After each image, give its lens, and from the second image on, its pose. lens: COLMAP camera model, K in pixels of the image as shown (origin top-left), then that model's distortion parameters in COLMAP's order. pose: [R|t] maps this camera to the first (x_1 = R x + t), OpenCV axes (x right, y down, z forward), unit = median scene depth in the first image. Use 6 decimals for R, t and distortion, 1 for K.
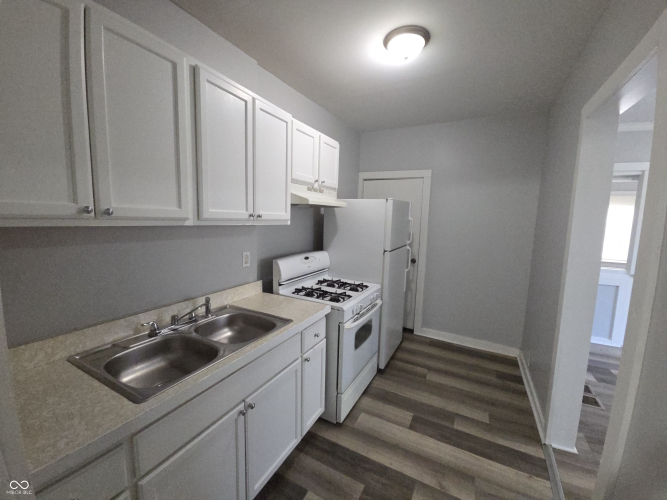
lens RADIAL K [[271.7, 0, 336.2], [0, 271.7, 248.7], [0, 0, 1]] dist [0.000137, -0.000420]
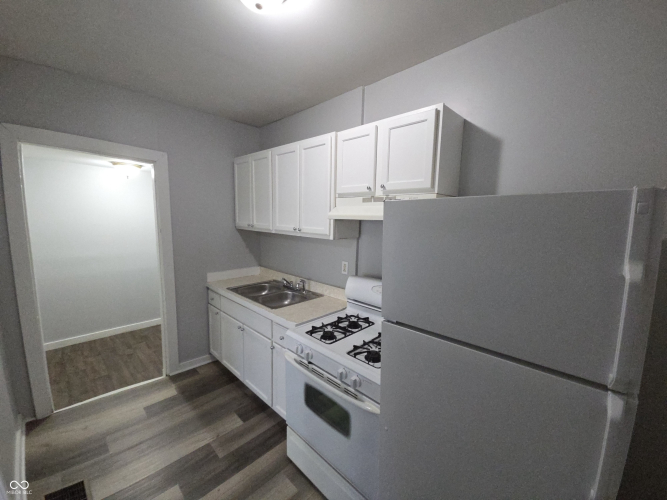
lens RADIAL K [[271.7, 0, 336.2], [0, 271.7, 248.7], [0, 0, 1]] dist [0.000137, -0.000420]
pose [[-0.280691, 0.077543, -0.956661, 0.851051], [-0.141679, 0.982465, 0.121204, -0.192018], [0.949284, 0.169559, -0.264783, 1.371779]]
